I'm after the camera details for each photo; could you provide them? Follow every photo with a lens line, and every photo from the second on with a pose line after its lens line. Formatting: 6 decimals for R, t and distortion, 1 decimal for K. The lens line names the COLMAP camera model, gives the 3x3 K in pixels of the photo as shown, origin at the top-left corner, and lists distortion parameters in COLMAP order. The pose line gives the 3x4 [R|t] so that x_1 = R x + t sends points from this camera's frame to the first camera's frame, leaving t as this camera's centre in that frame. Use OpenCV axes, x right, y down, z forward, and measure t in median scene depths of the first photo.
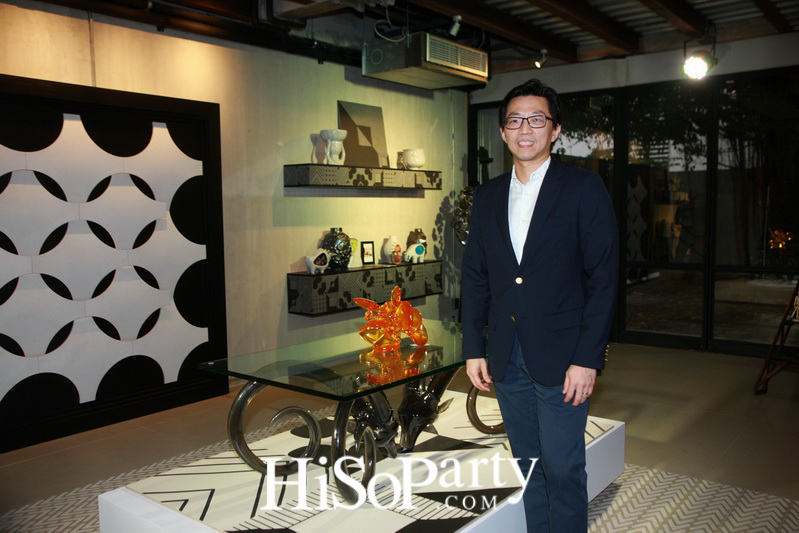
lens RADIAL K [[690.8, 0, 400.4], [0, 690.8, 291.3], [0, 0, 1]] dist [0.094793, 0.002997]
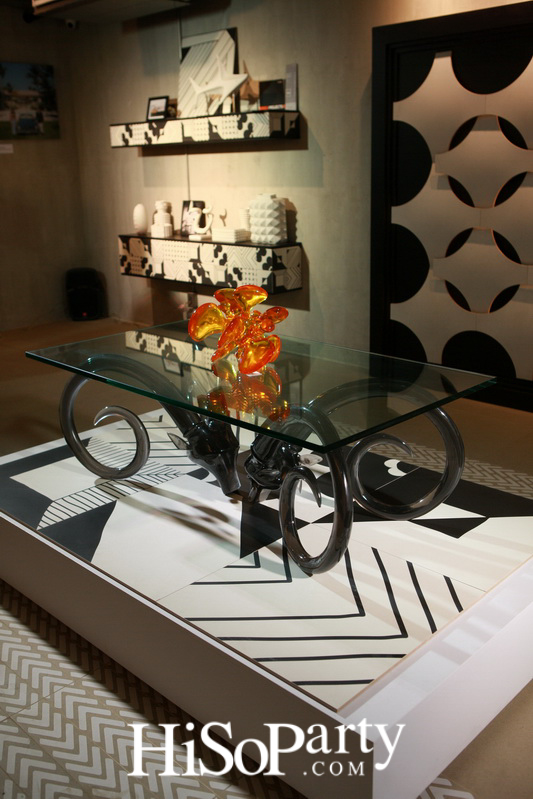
lens RADIAL K [[778.9, 0, 266.1], [0, 778.9, 328.4], [0, 0, 1]] dist [0.110535, 0.004445]
pose [[-0.114107, 0.218964, -0.969038, 1.111451], [-0.083646, 0.969828, 0.228992, -0.199065], [0.989941, 0.107185, -0.092349, 1.510236]]
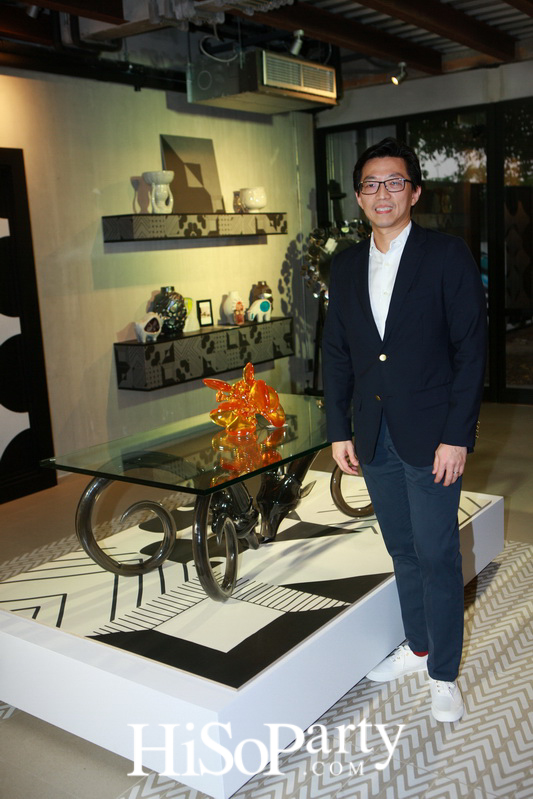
lens RADIAL K [[832.2, 0, 262.7], [0, 832.2, 400.4], [0, 0, 1]] dist [0.191298, 0.019684]
pose [[0.998326, -0.052179, 0.024949, -0.009601], [0.050411, 0.996486, 0.066884, -0.017695], [-0.028351, -0.065515, 0.997449, -0.057077]]
